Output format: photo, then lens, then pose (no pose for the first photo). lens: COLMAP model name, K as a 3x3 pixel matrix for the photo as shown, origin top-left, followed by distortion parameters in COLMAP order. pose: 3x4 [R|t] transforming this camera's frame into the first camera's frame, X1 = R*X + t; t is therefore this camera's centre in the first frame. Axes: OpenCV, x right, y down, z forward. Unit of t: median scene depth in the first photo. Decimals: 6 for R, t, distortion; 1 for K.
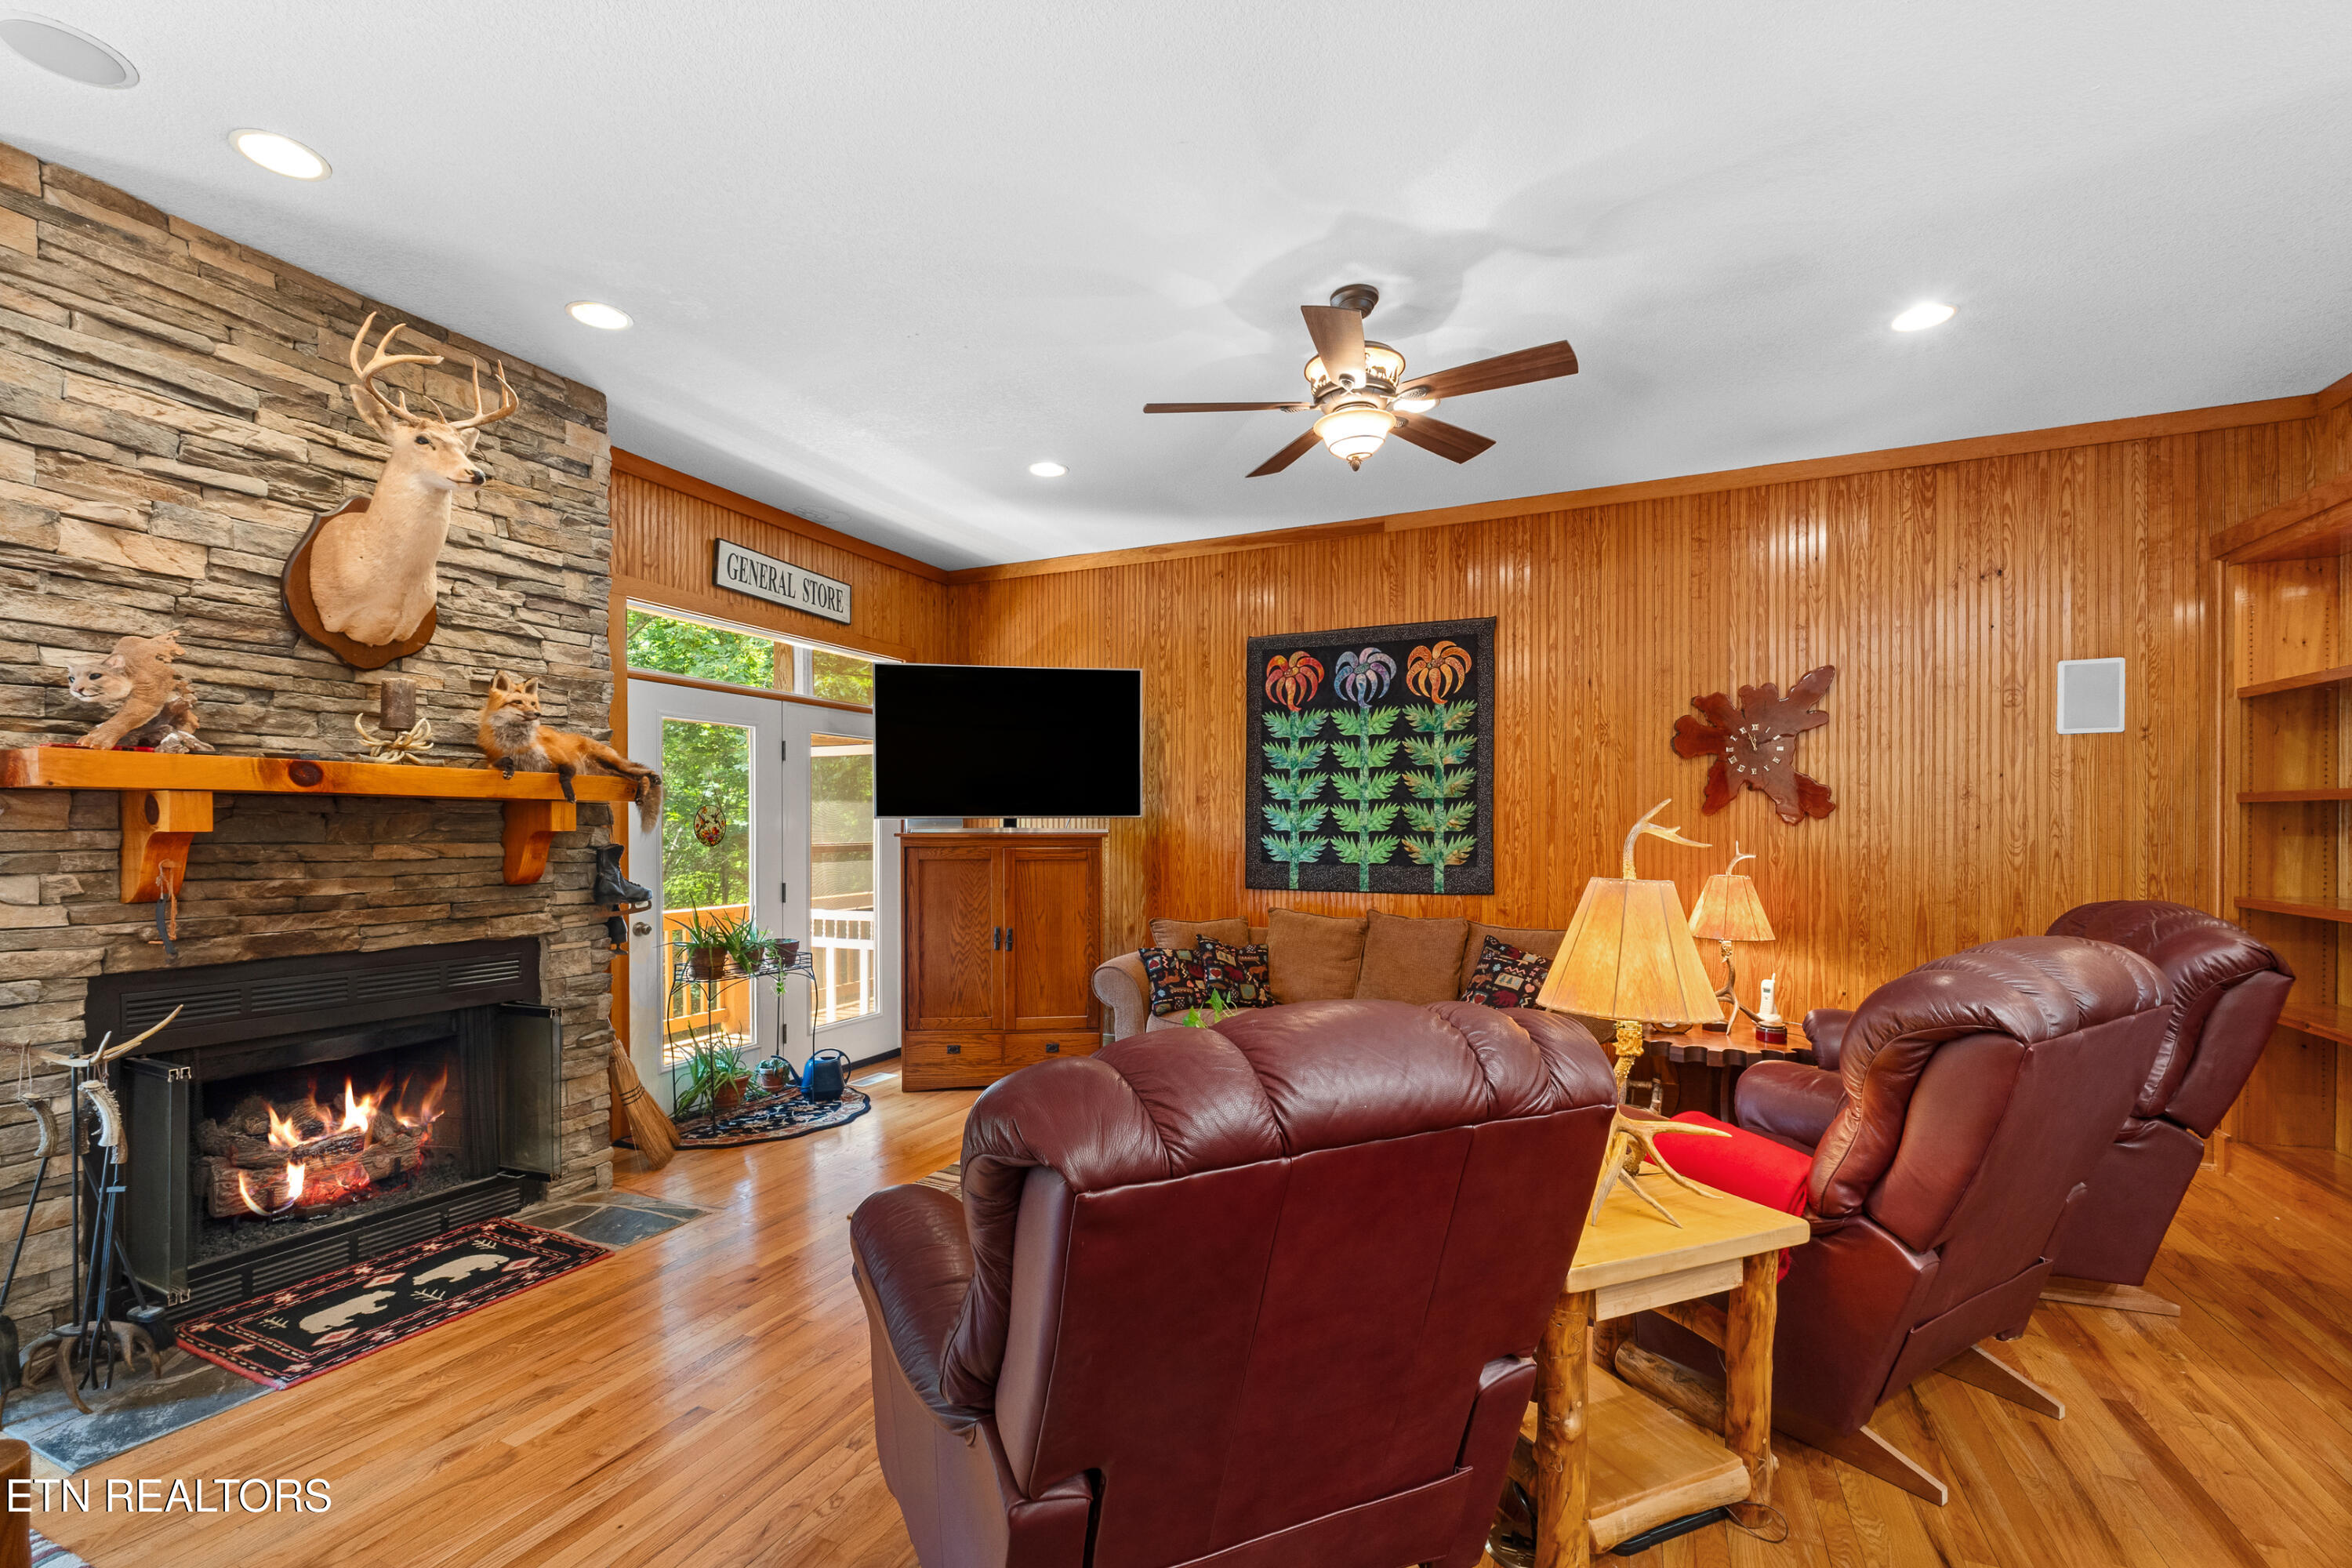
lens RADIAL K [[1020.1, 0, 1180.5], [0, 1020.1, 837.2], [0, 0, 1]] dist [-0.004958, -0.000930]
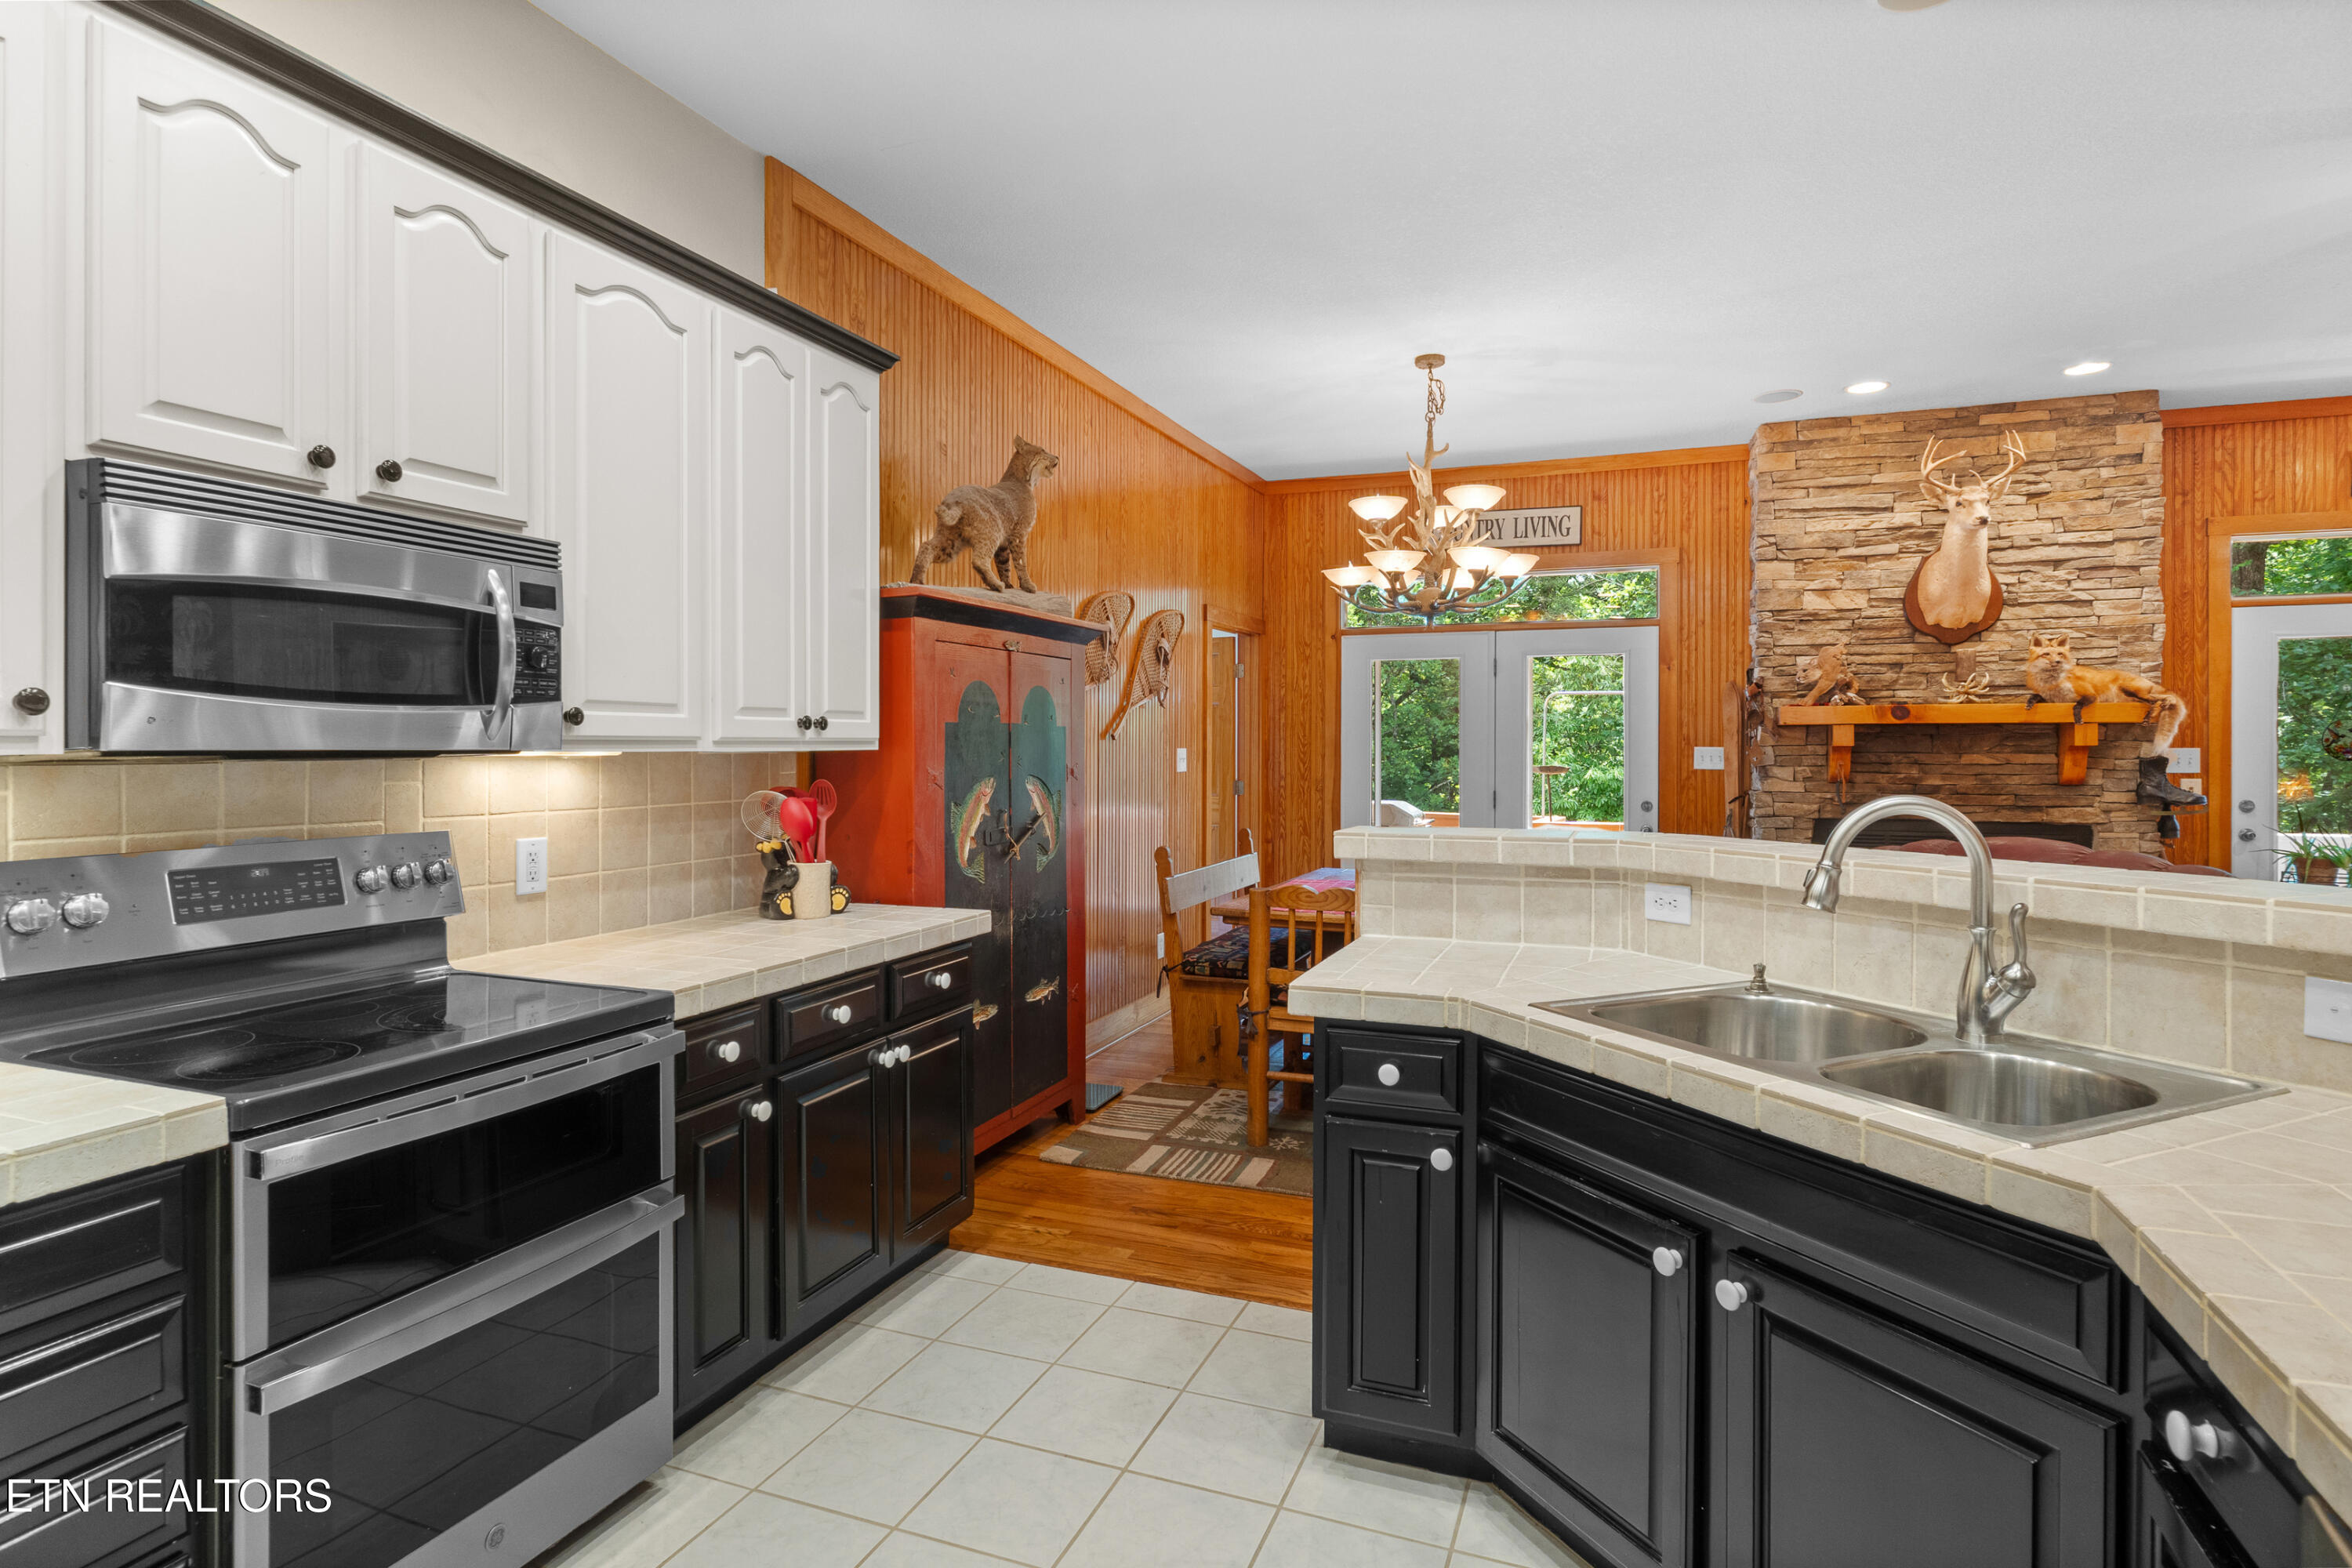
lens RADIAL K [[1228.1, 0, 1187.0], [0, 1228.1, 751.9], [0, 0, 1]] dist [-0.002259, -0.000718]
pose [[0.053573, 0.007752, -0.998534, 0.874809], [-0.004698, 0.999961, 0.007511, -0.004136], [0.998553, 0.004289, 0.053607, -0.251628]]
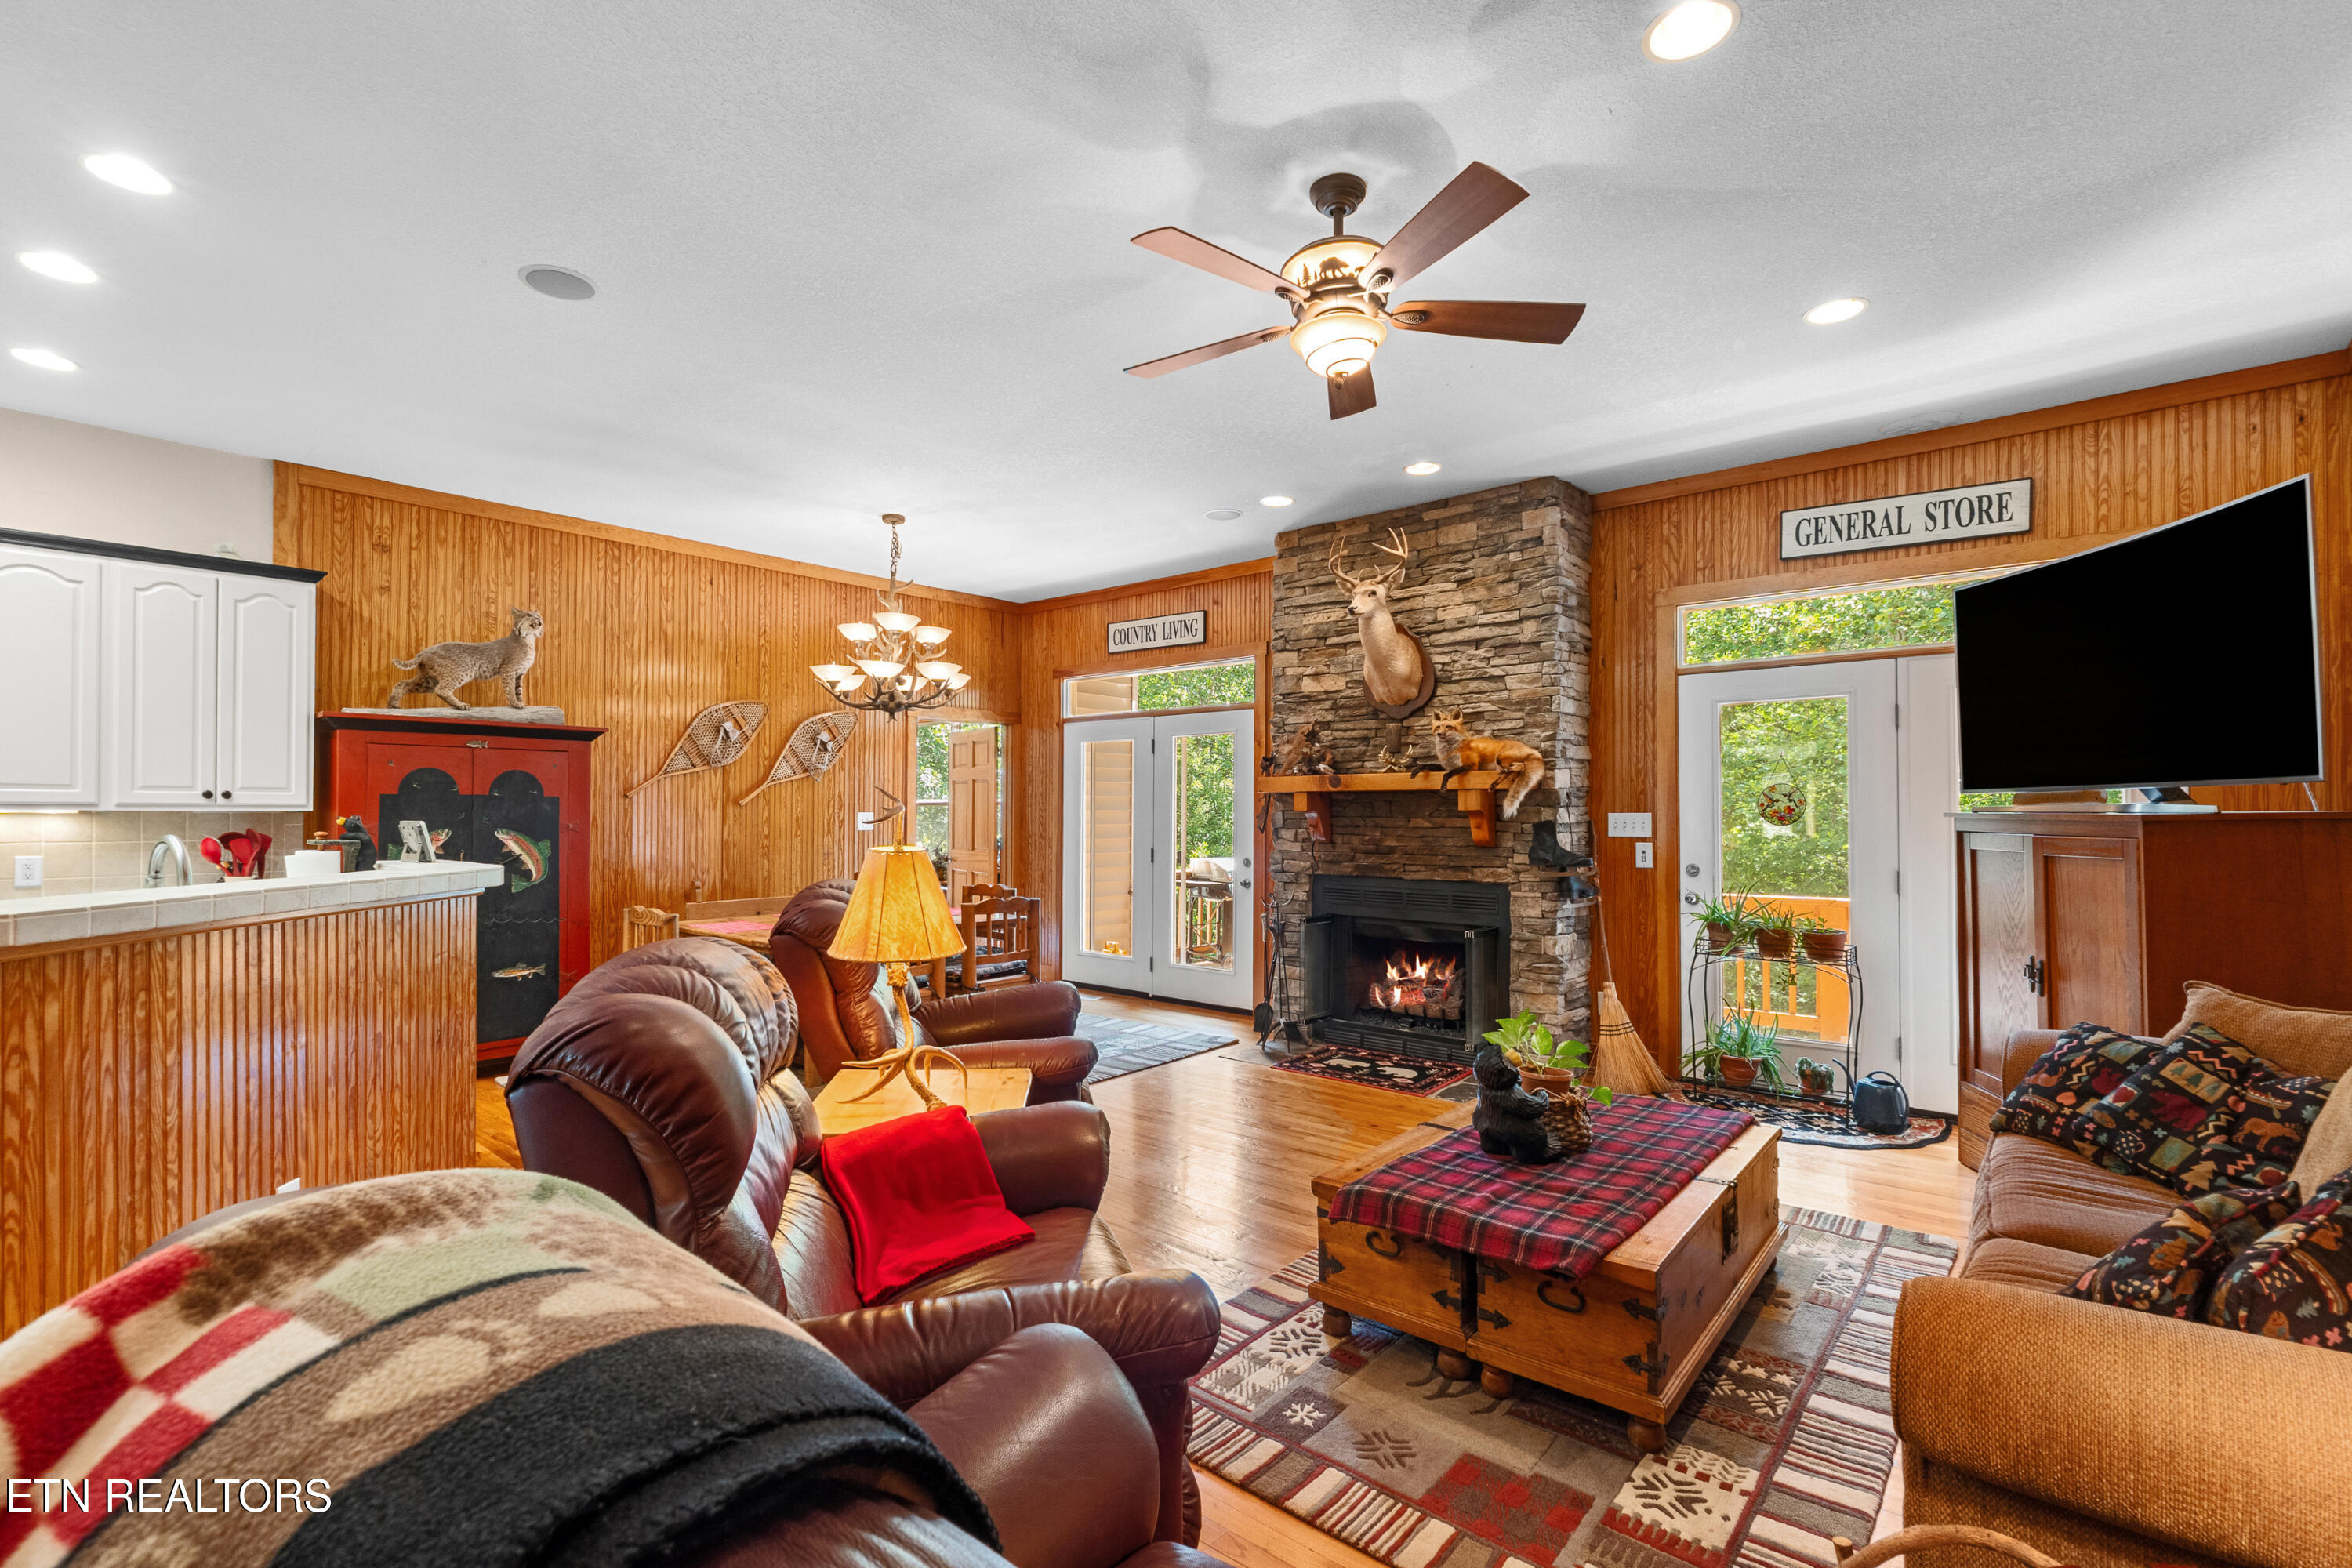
lens RADIAL K [[1059.7, 0, 1177.0], [0, 1059.7, 802.2], [0, 0, 1]] dist [-0.003889, -0.000194]
pose [[-0.284102, -0.008455, -0.958757, 0.893864], [-0.005251, 0.999960, -0.007262, -0.004365], [0.958780, 0.002971, -0.284135, 0.953849]]
